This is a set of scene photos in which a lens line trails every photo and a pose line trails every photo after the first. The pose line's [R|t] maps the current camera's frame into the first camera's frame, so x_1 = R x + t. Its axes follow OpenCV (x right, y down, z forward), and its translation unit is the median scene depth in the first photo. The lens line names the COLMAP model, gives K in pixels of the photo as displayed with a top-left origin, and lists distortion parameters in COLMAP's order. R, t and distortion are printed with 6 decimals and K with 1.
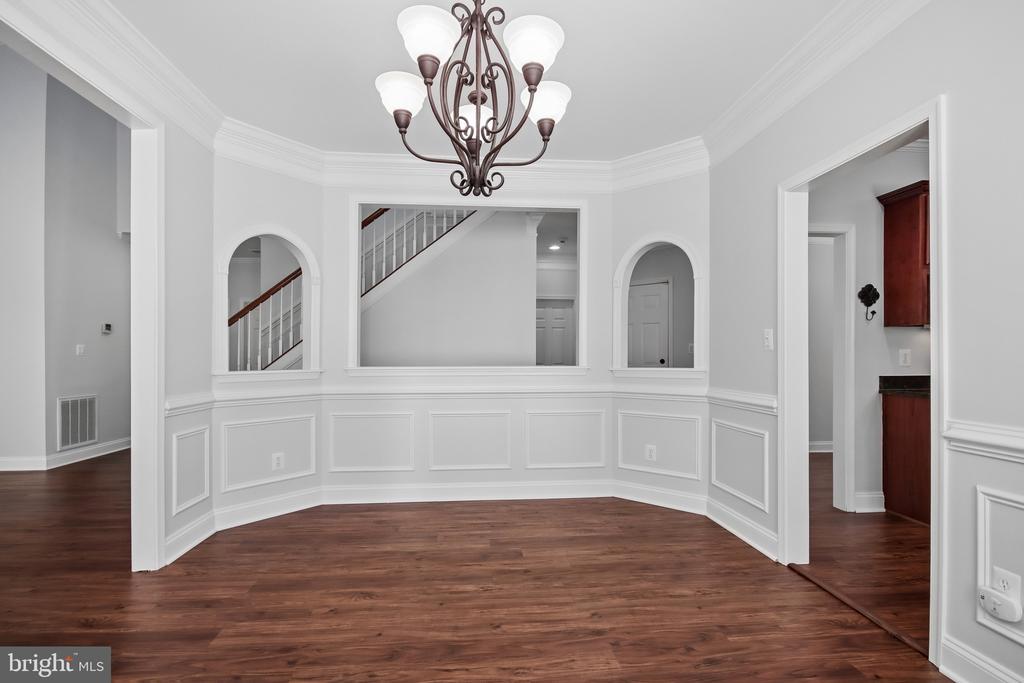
lens RADIAL K [[485.0, 0, 511.9], [0, 485.0, 354.6], [0, 0, 1]] dist [0.012815, -0.004065]
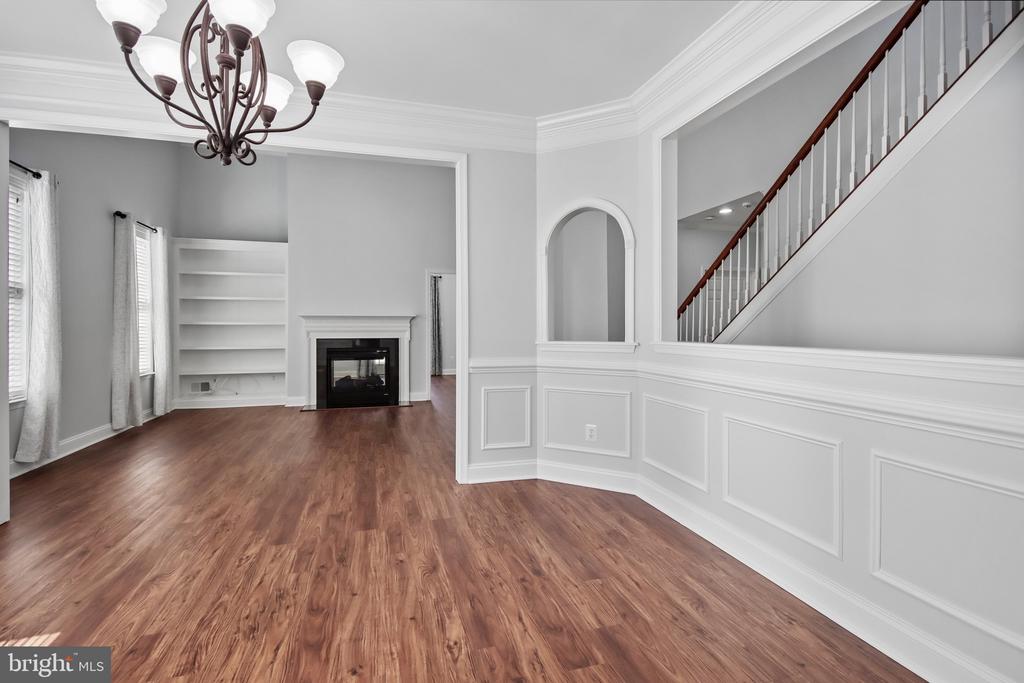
lens RADIAL K [[485.0, 0, 511.8], [0, 485.0, 329.4], [0, 0, 1]] dist [0.012815, -0.004065]
pose [[0.187506, 0.005889, -0.982246, 0.583384], [0.000843, 0.999981, 0.006156, 0.000019], [0.982263, -0.001983, 0.187497, 0.814989]]
